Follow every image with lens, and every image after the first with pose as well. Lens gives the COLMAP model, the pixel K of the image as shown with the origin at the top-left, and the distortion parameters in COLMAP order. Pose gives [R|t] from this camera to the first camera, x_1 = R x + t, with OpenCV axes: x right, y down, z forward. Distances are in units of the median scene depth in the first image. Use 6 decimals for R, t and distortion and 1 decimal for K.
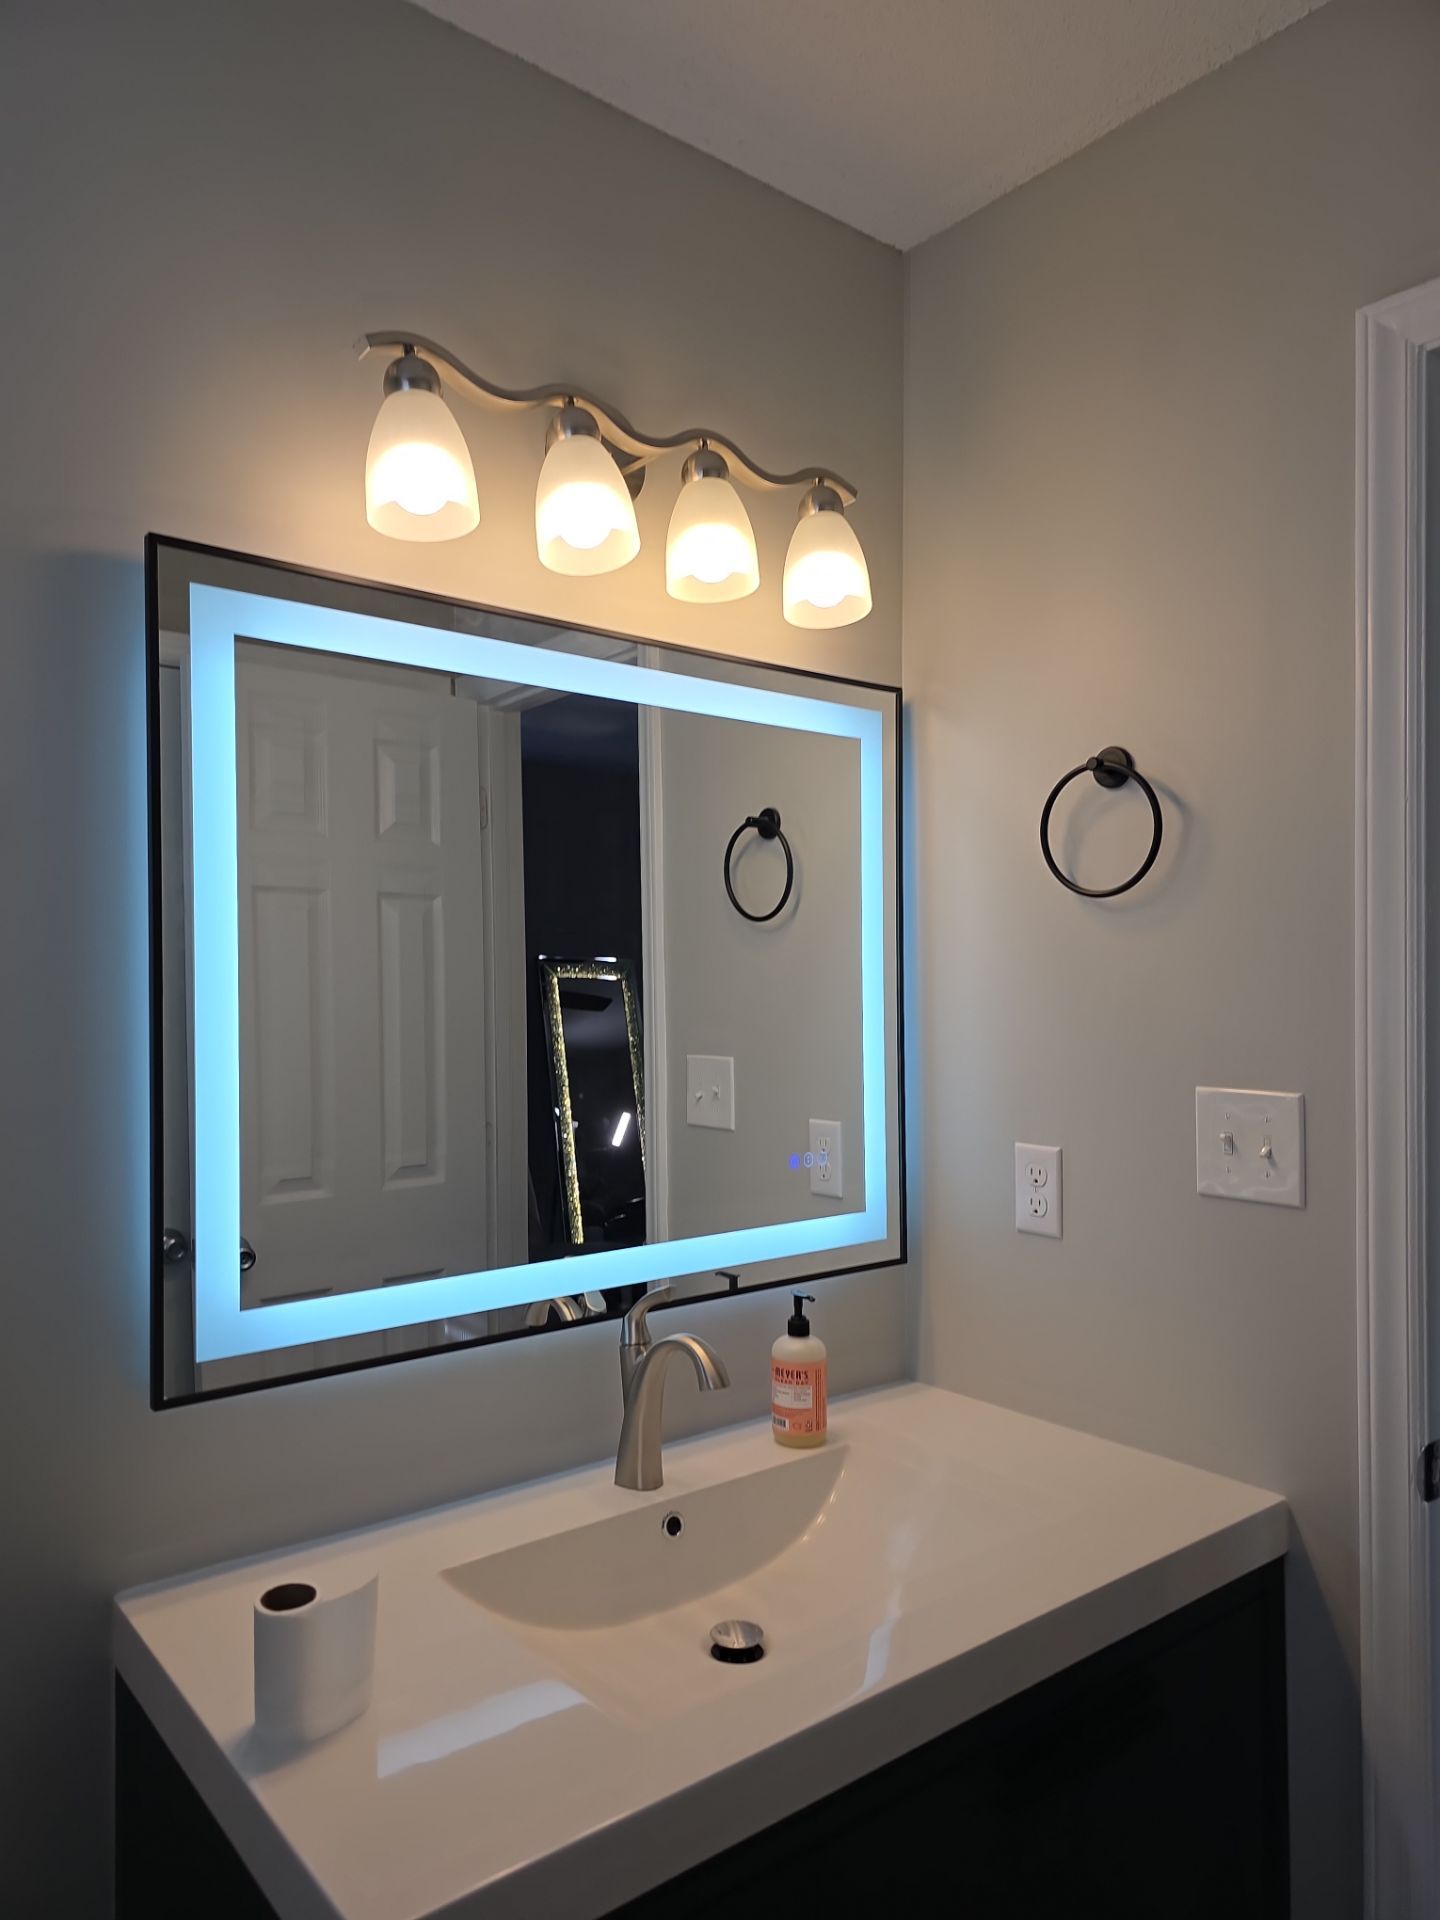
lens RADIAL K [[1356.2, 0, 676.5], [0, 1356.2, 959.3], [0, 0, 1]] dist [0.050512, -0.051124]
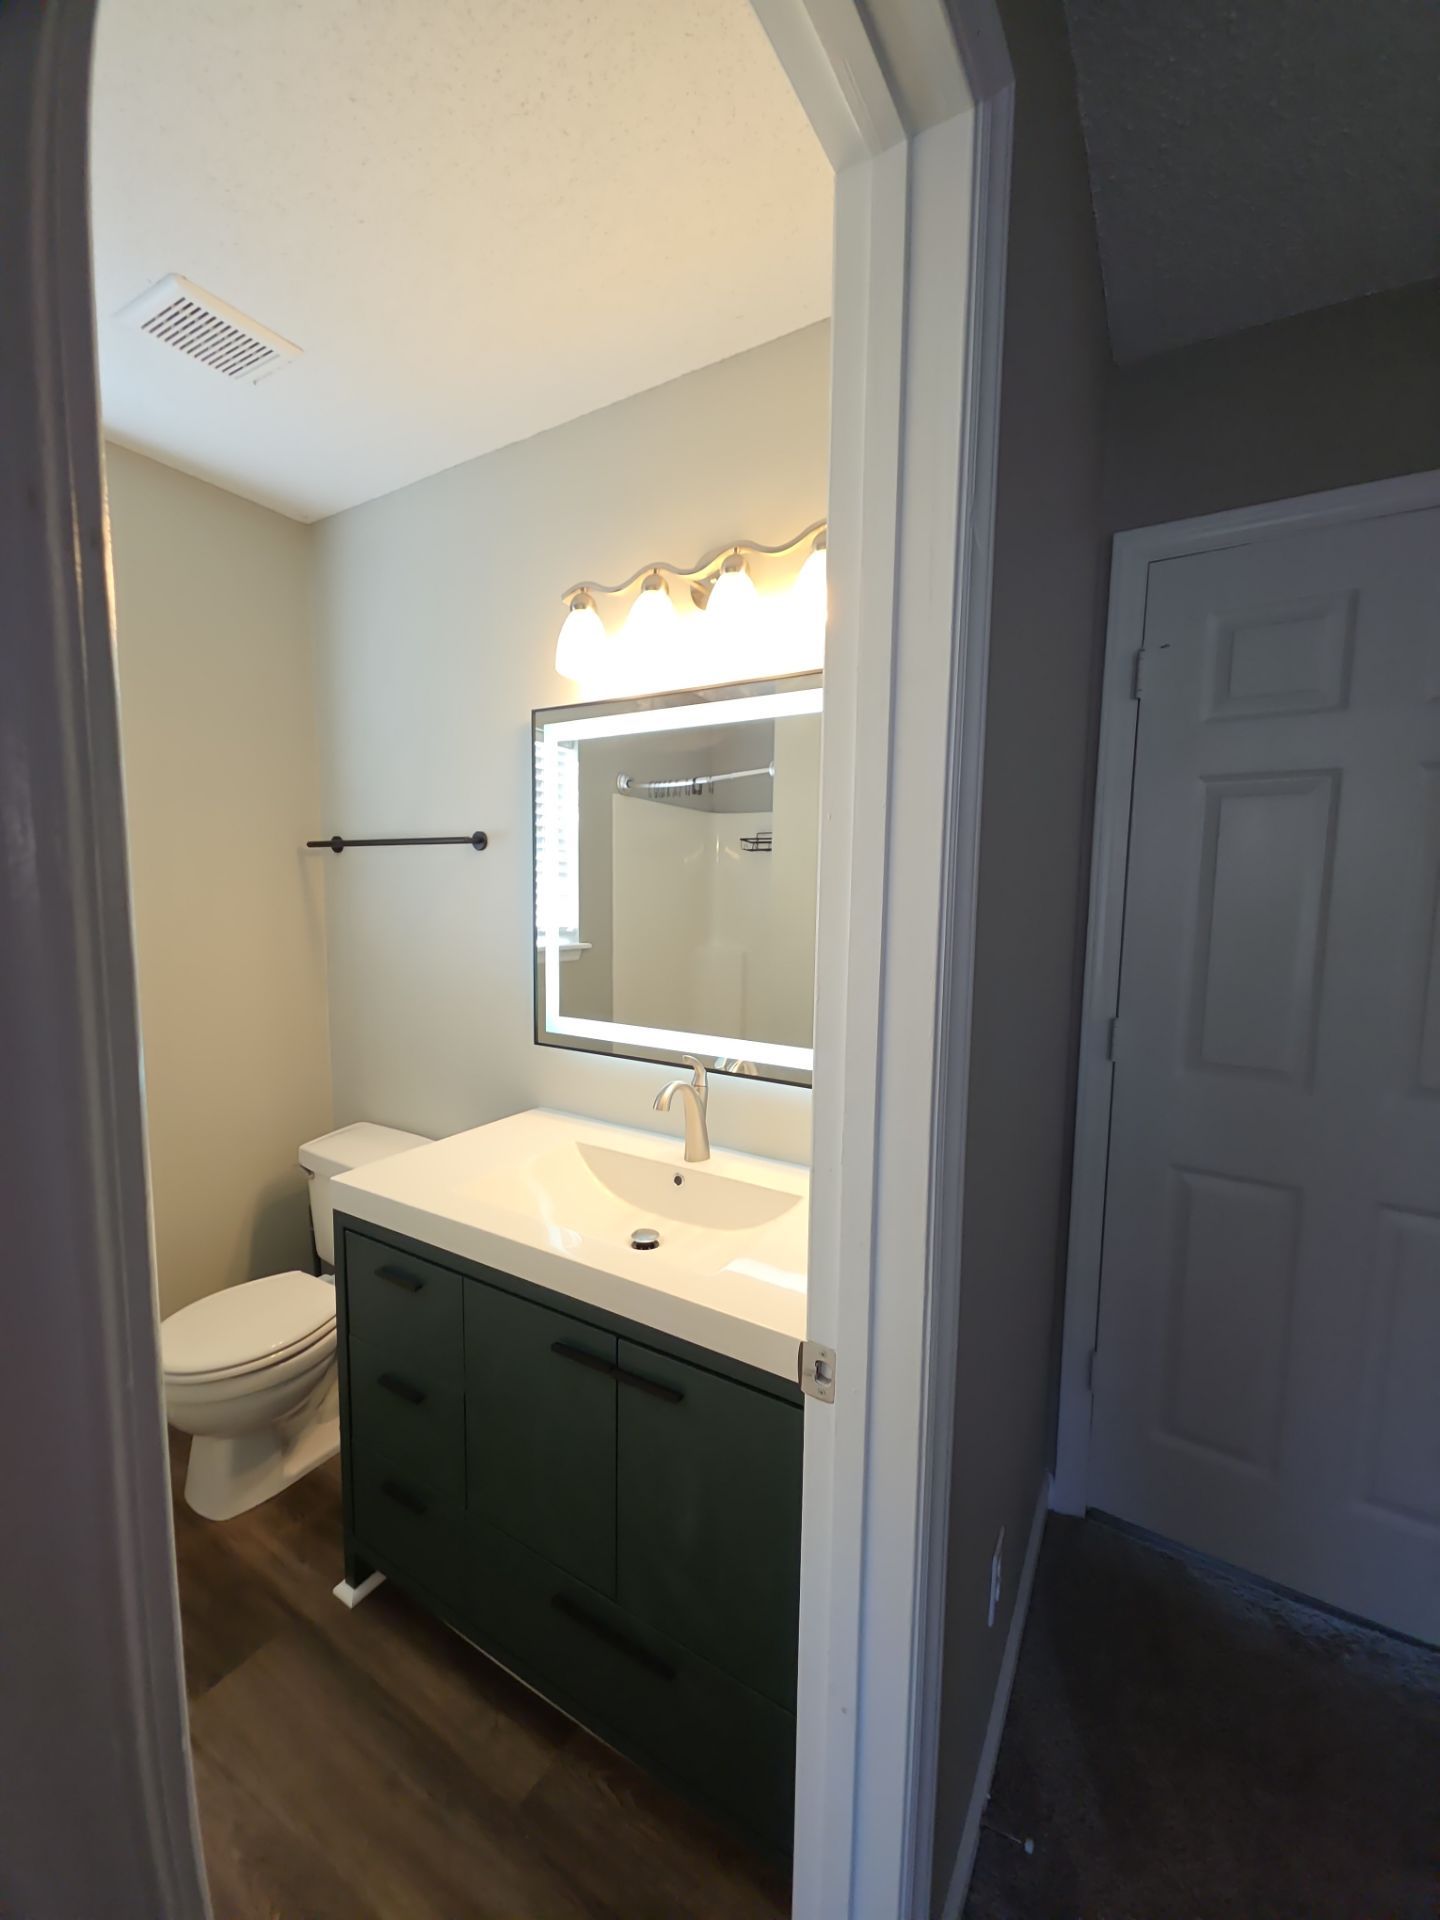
lens RADIAL K [[795.6, 0, 735.4], [0, 795.6, 955.4], [0, 0, 1]] dist [0.006496, -0.006135]
pose [[0.335531, 0.086856, -0.938017, 0.953016], [0.002861, 0.995642, 0.093215, 0.008429], [0.942025, -0.033960, 0.333820, 0.677822]]
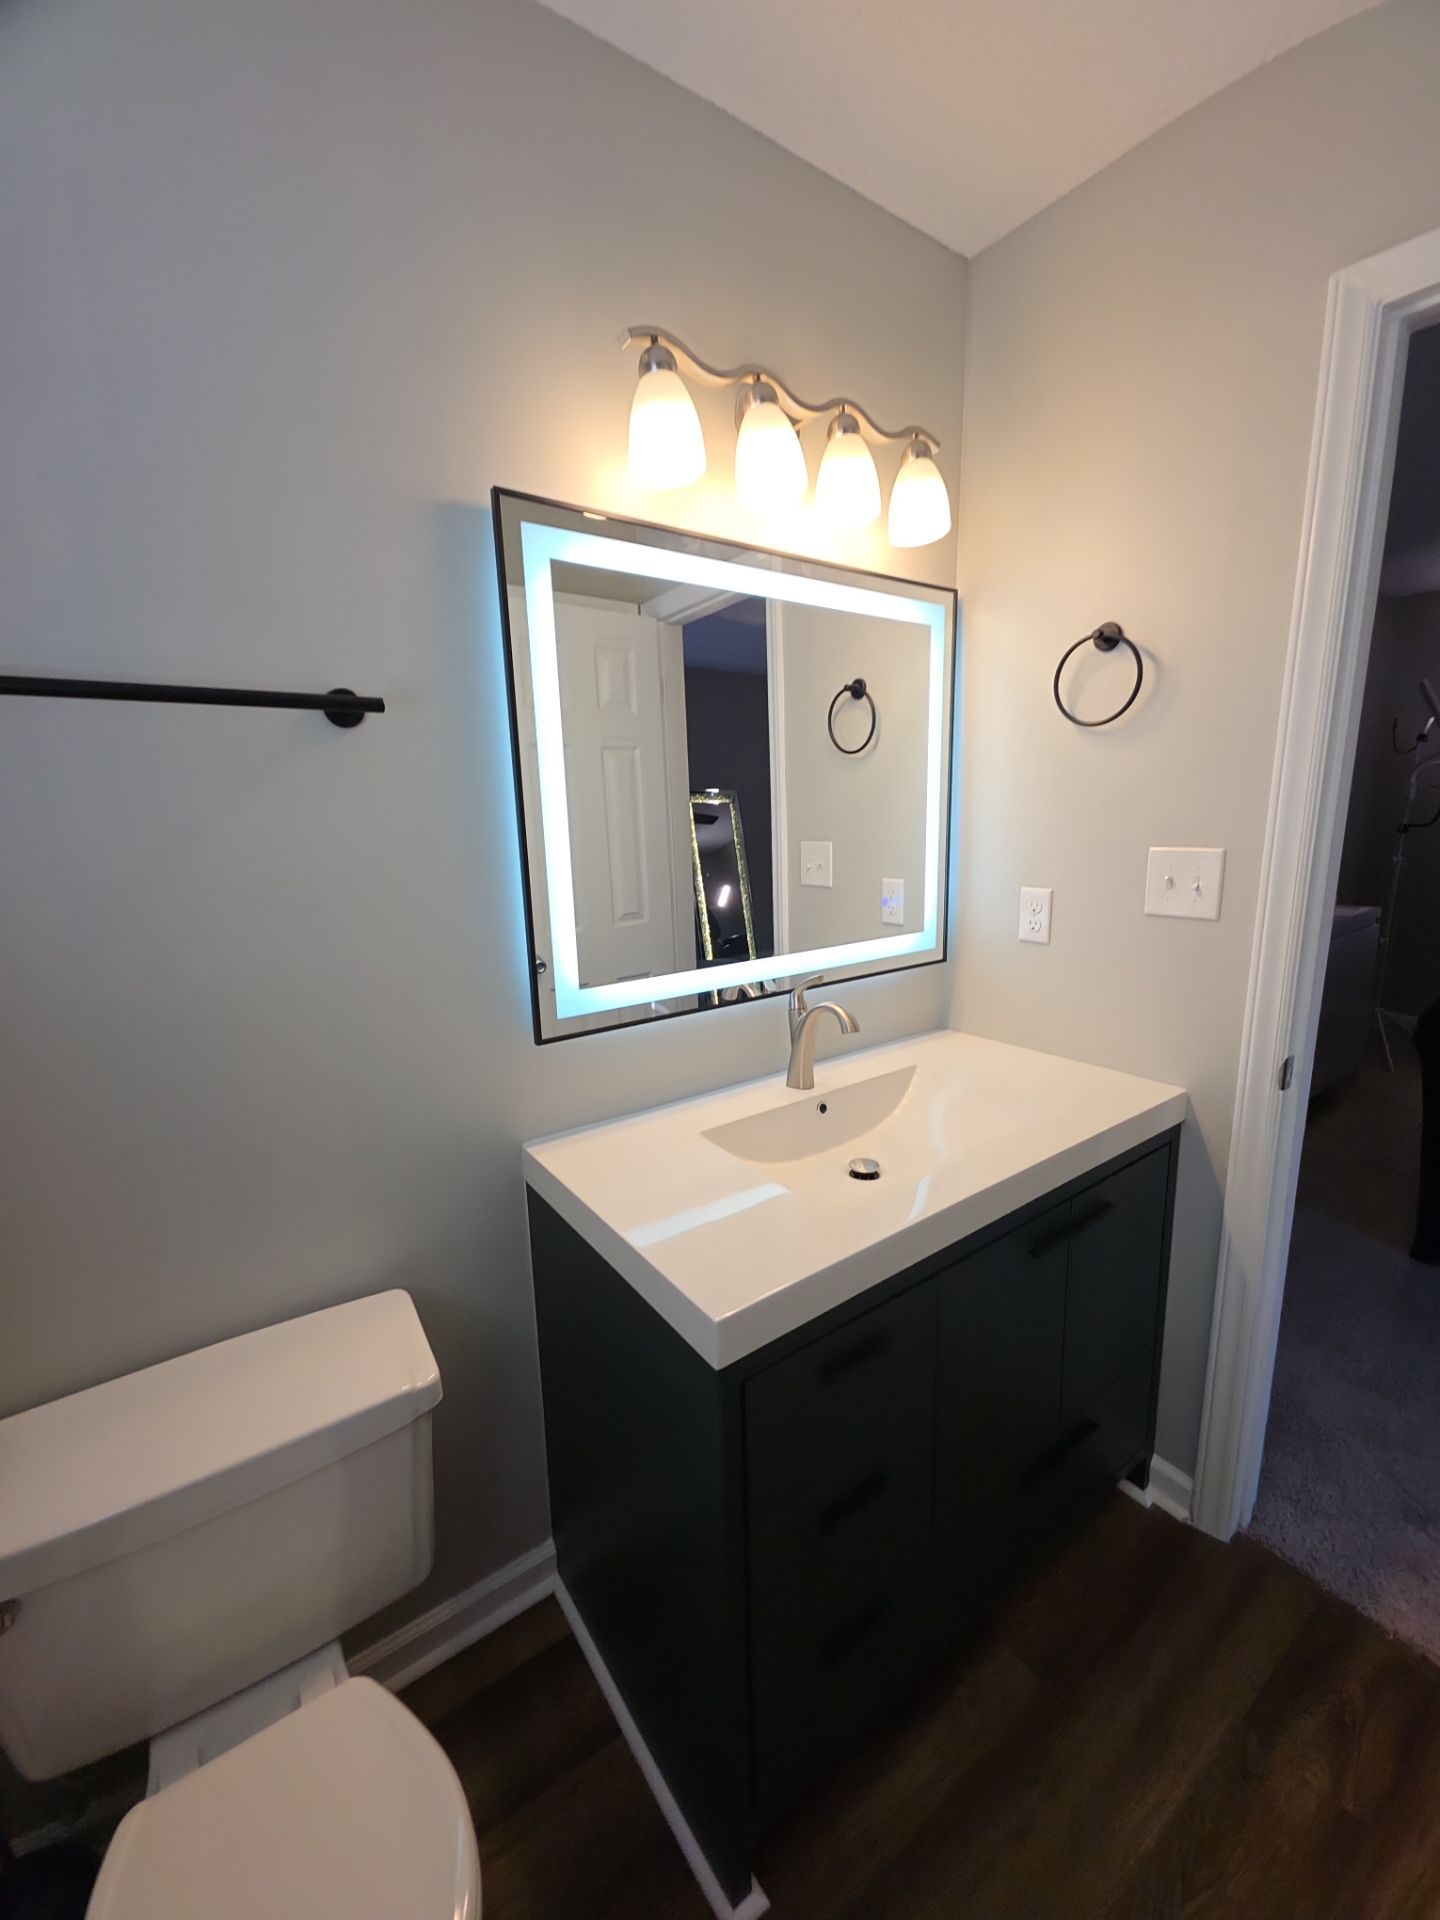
lens RADIAL K [[795.6, 0, 692.4], [0, 795.6, 966.9], [0, 0, 1]] dist [0.006496, -0.006135]
pose [[0.998189, -0.014939, -0.058278, -0.099519], [0.026768, 0.977799, 0.207828, 0.022620], [0.053879, -0.209012, 0.976428, 0.038456]]
